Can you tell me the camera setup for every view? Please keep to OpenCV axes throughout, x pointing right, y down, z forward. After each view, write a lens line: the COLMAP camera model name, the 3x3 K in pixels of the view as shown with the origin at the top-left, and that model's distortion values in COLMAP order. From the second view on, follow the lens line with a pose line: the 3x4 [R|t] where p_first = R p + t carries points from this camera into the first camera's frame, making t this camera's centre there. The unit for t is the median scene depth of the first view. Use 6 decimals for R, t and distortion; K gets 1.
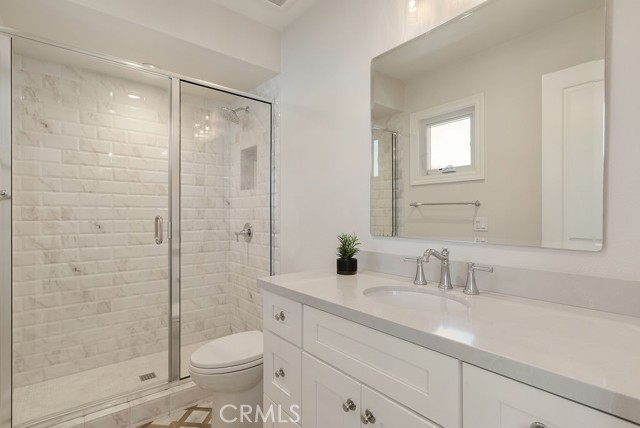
lens RADIAL K [[317.4, 0, 319.1], [0, 317.4, 220.5], [0, 0, 1]] dist [0.000368, 0.000111]
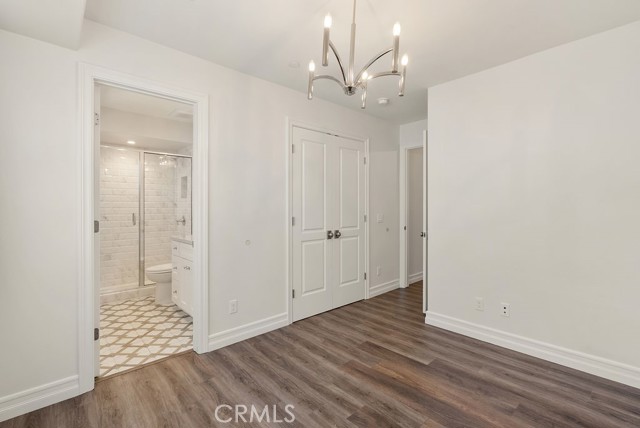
lens RADIAL K [[295.1, 0, 317.1], [0, 295.1, 211.5], [0, 0, 1]] dist [-0.000860, 0.000488]
pose [[0.998497, -0.001557, 0.054792, 0.515379], [0.001495, 0.999998, 0.001169, -0.020493], [-0.054794, -0.001085, 0.998497, -0.884857]]
